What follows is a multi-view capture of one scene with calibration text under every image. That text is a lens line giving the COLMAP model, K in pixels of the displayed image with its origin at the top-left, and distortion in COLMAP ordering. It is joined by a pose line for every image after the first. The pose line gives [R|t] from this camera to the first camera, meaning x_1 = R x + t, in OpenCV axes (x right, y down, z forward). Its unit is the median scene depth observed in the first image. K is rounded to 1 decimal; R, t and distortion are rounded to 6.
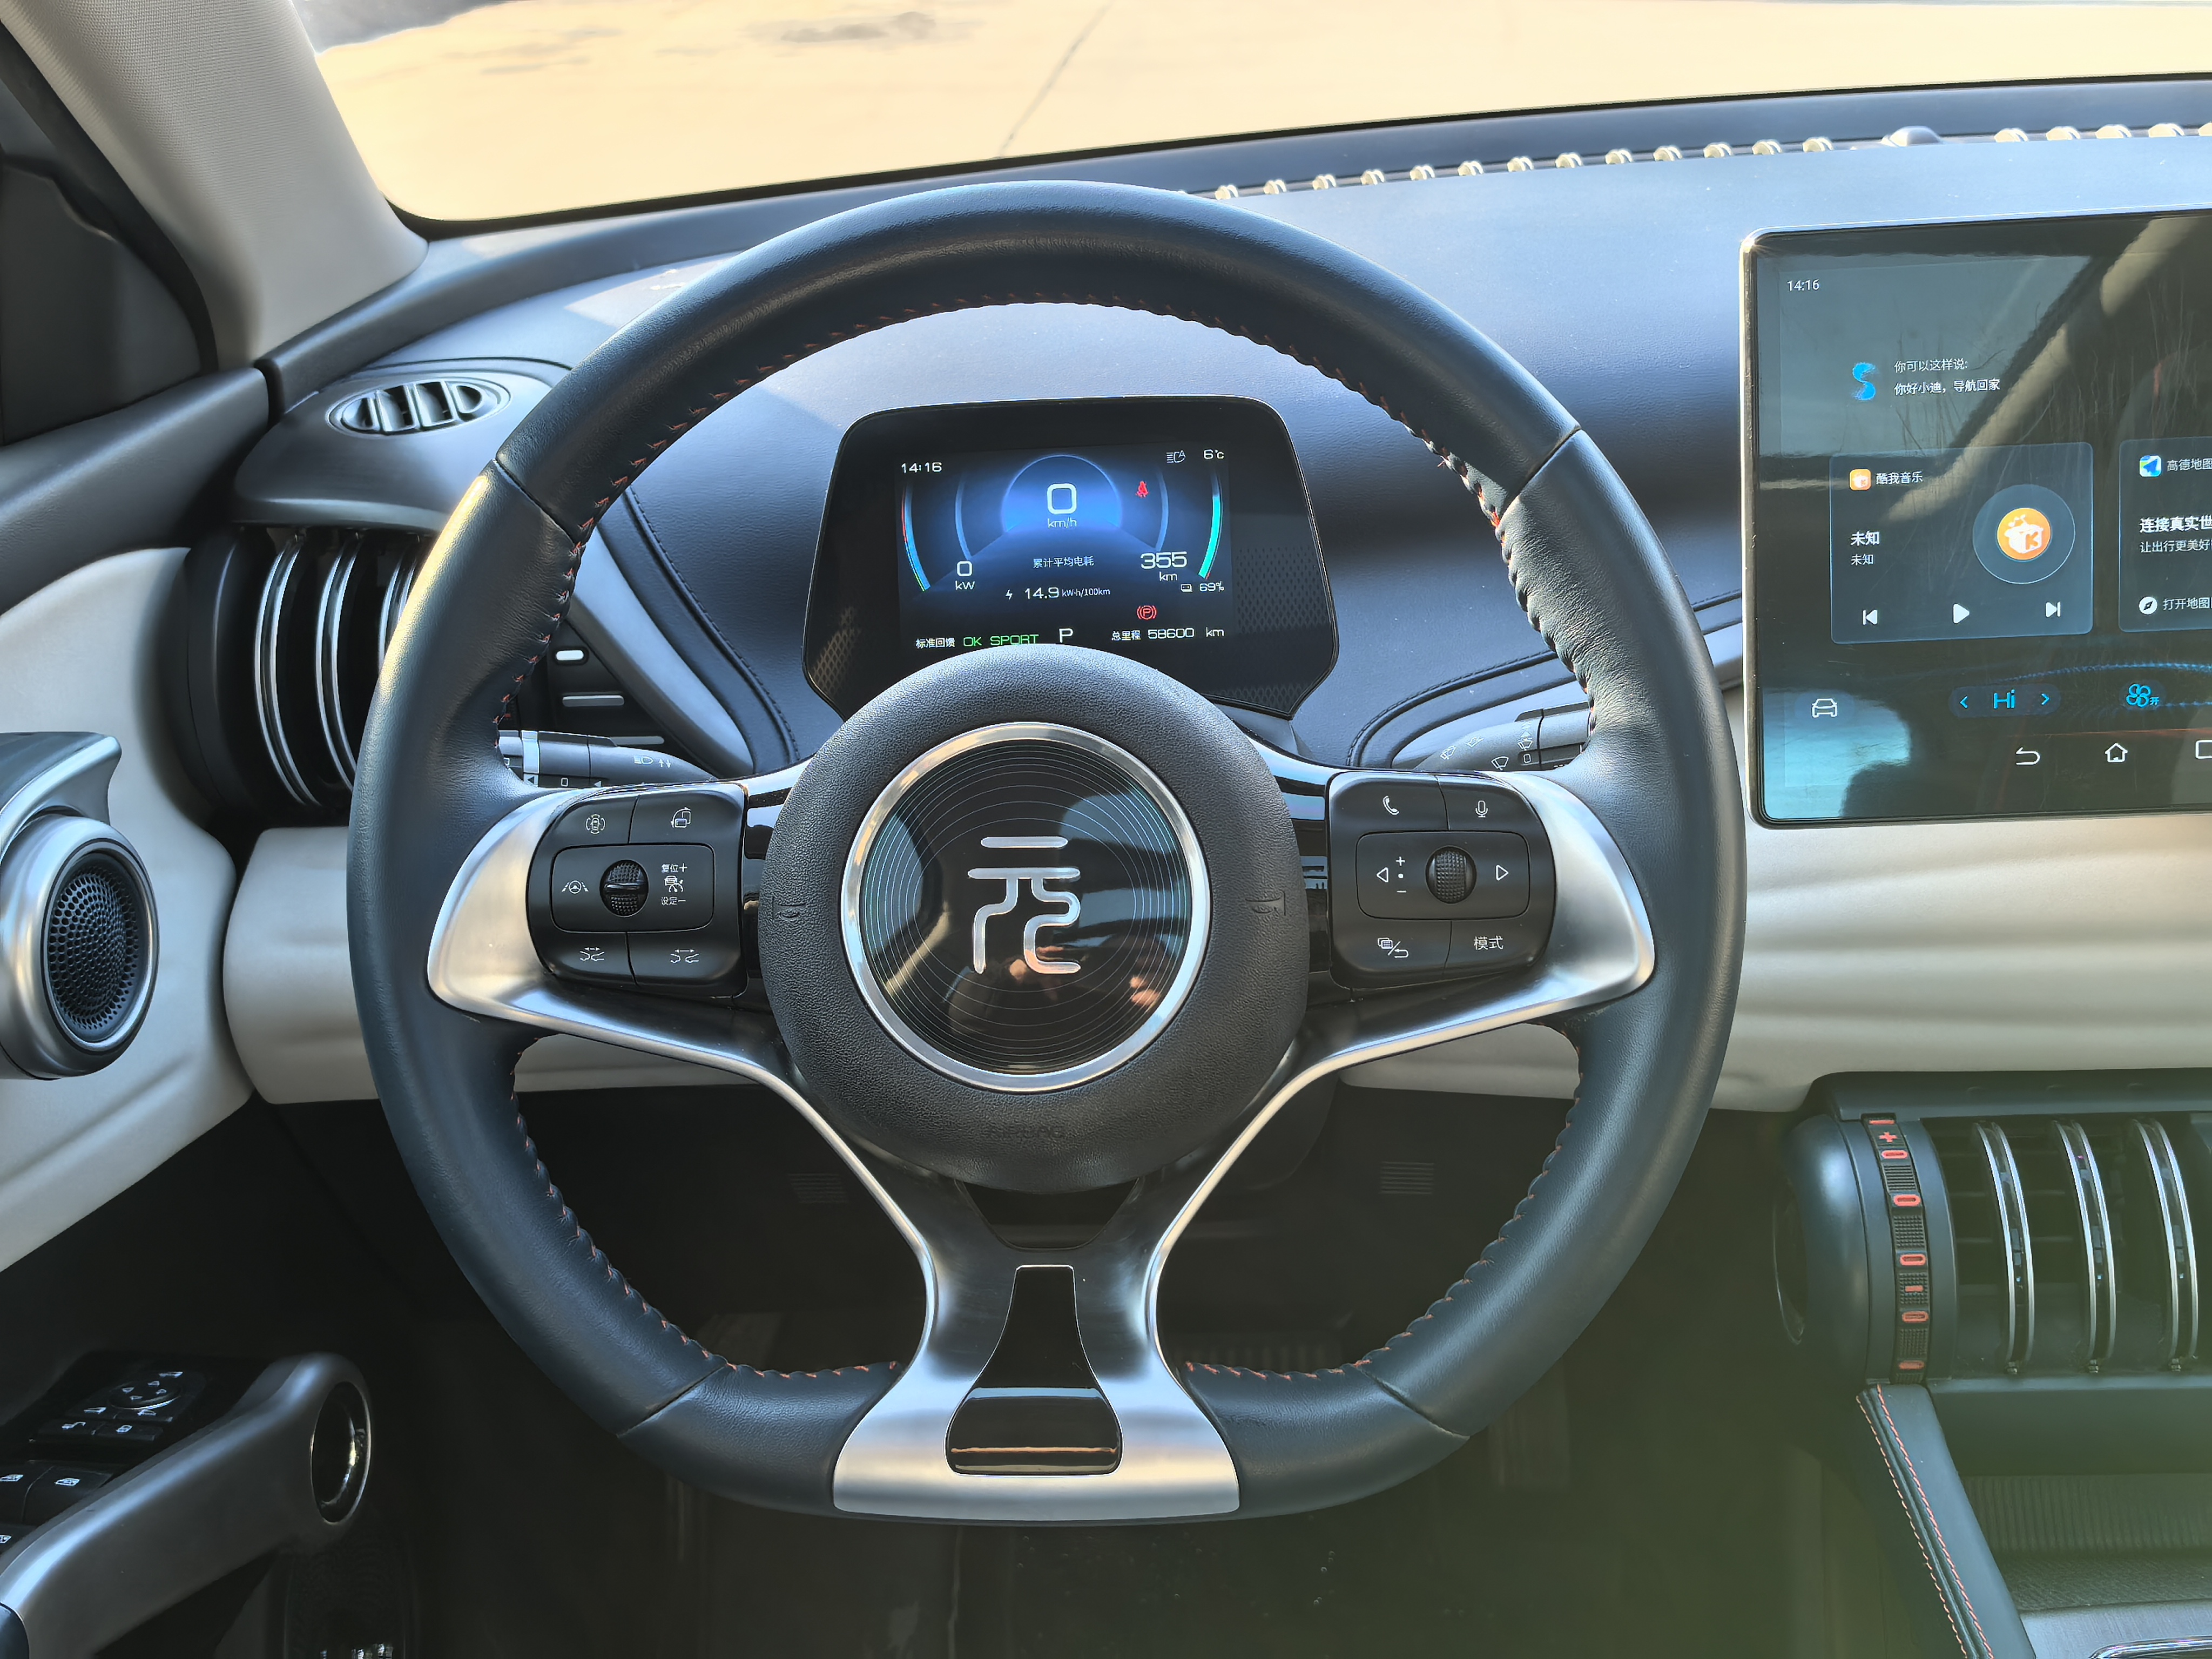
lens RADIAL K [[2433.9, 0, 1054.3], [0, 2433.9, 763.0], [0, 0, 1]] dist [0.150155, -0.472262]
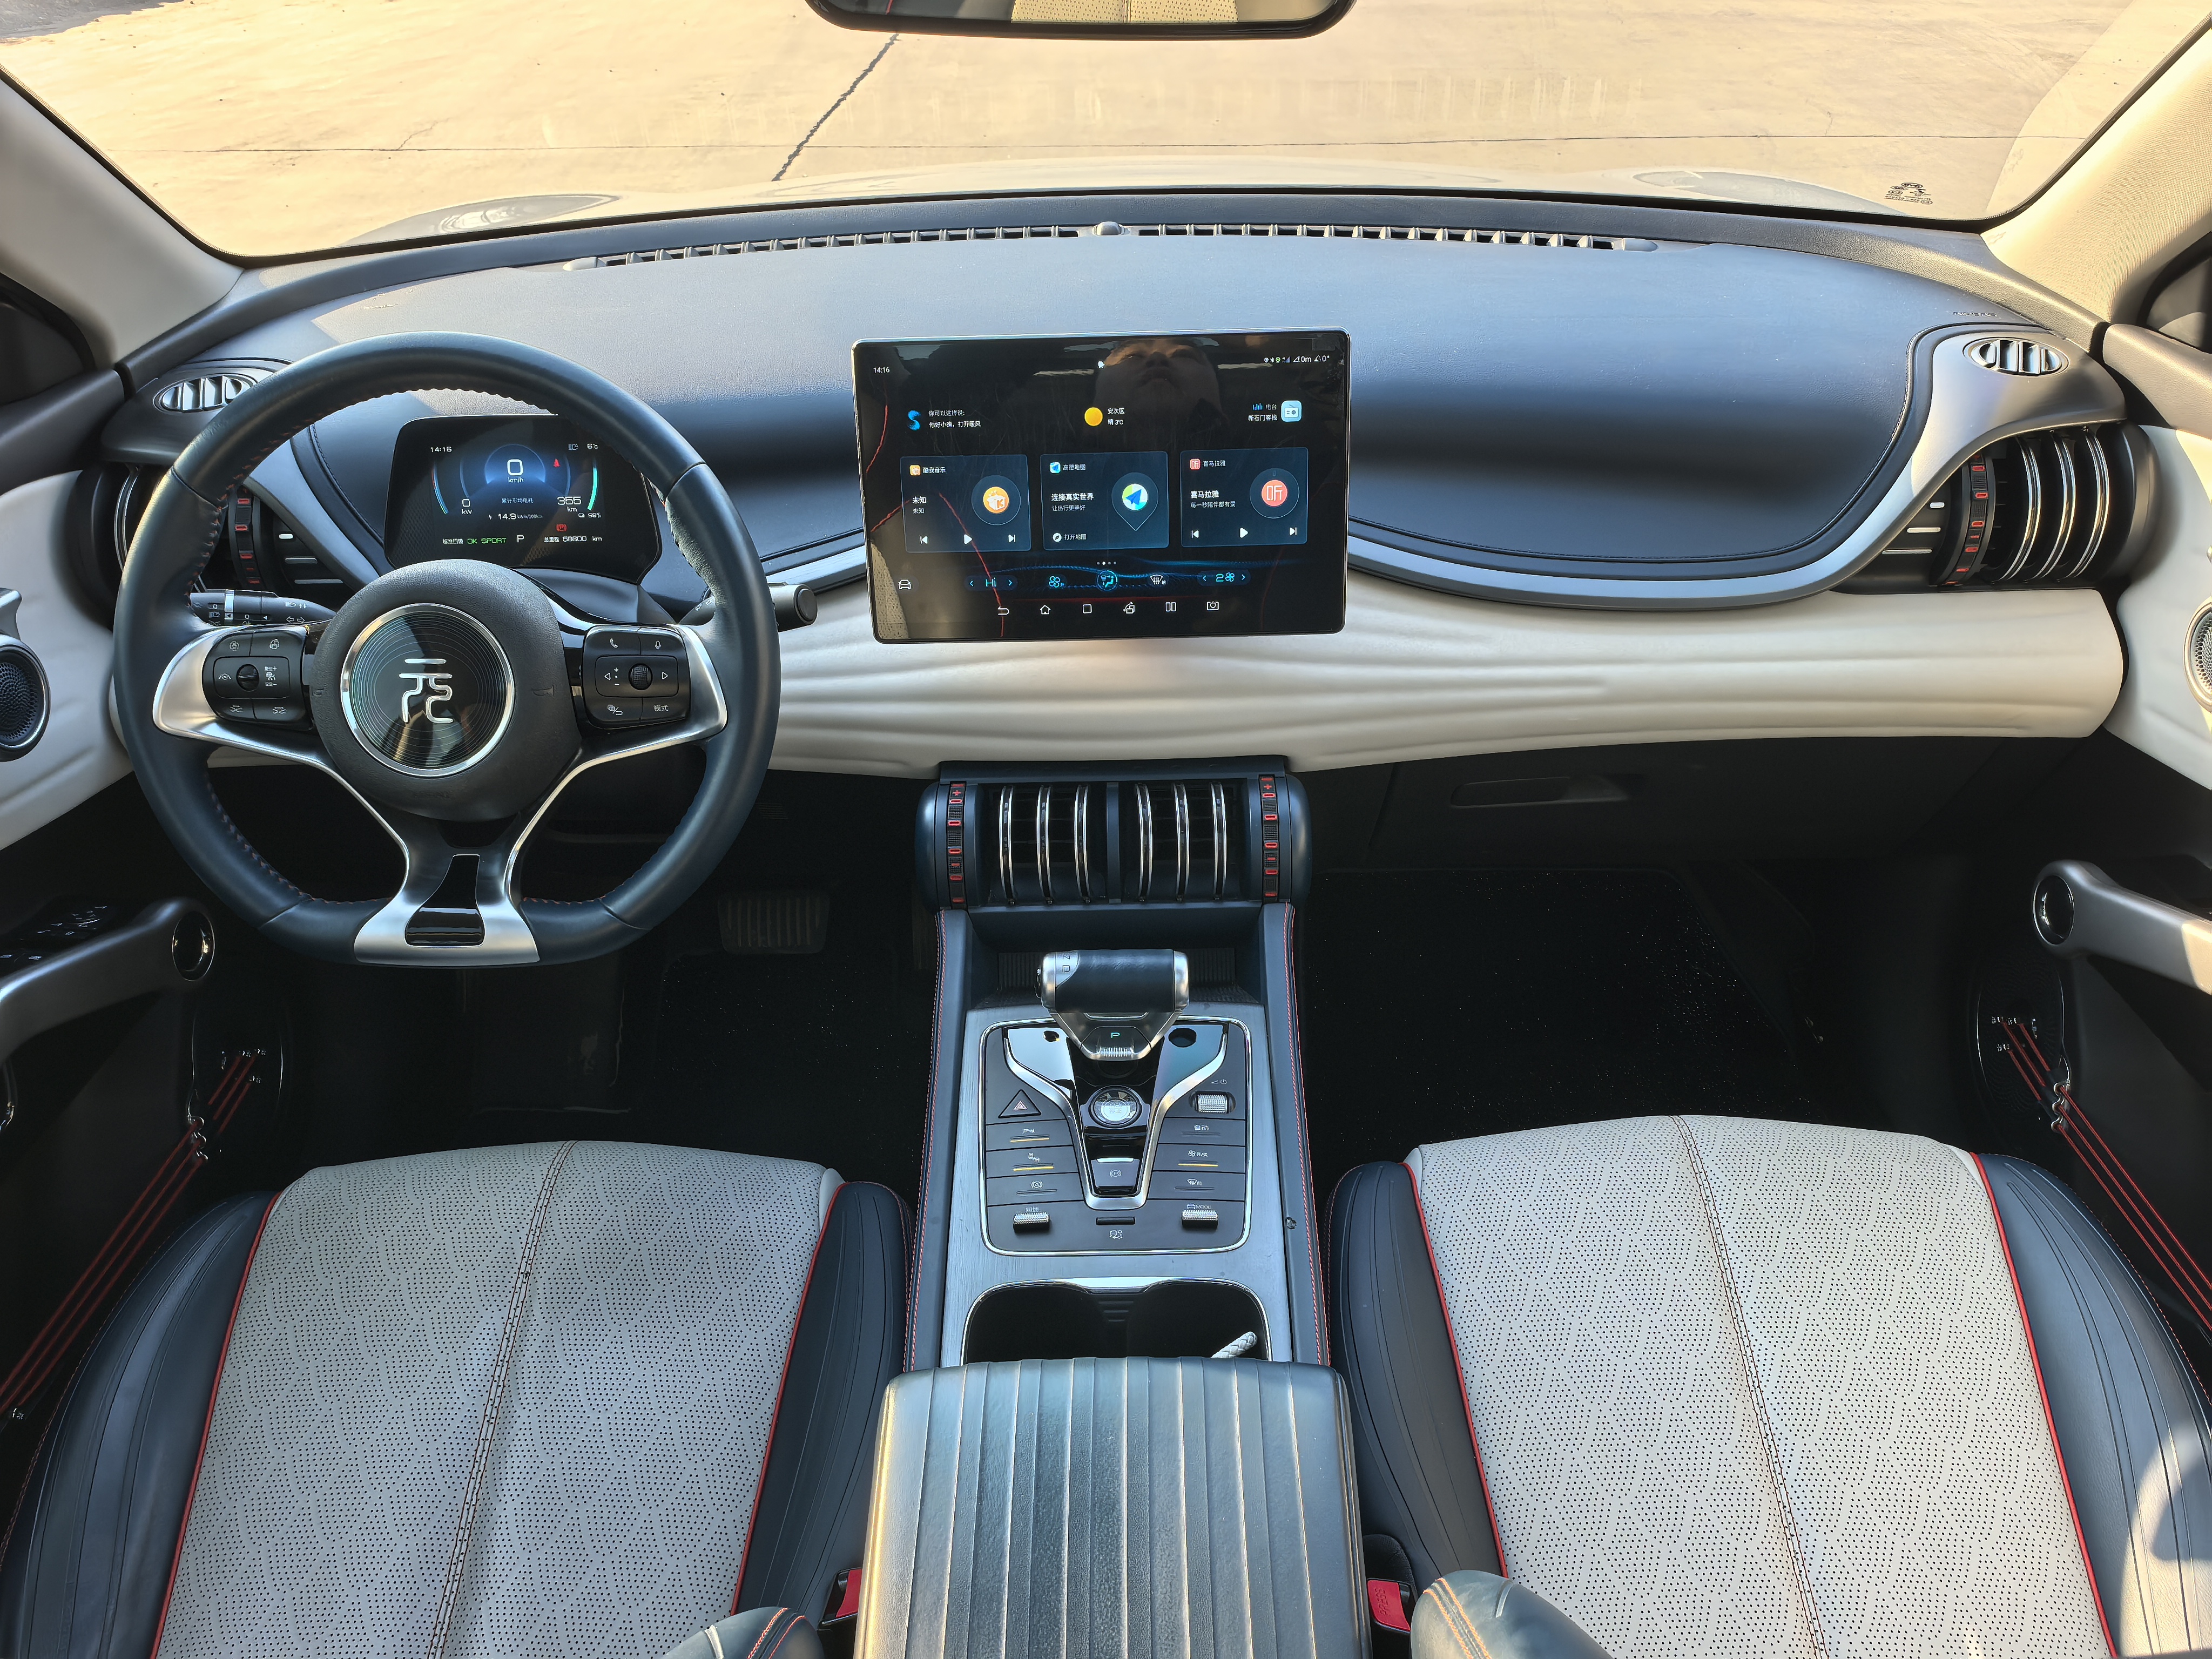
lens RADIAL K [[1755.5, 0, 1135.5], [0, 1755.5, 818.9], [0, 0, 1]] dist [0.040784, -0.084912]
pose [[0.997087, 0.002772, 0.076226, 0.389770], [-0.016581, 0.983318, 0.181137, -0.096618], [-0.074452, -0.181874, 0.980499, -0.463595]]
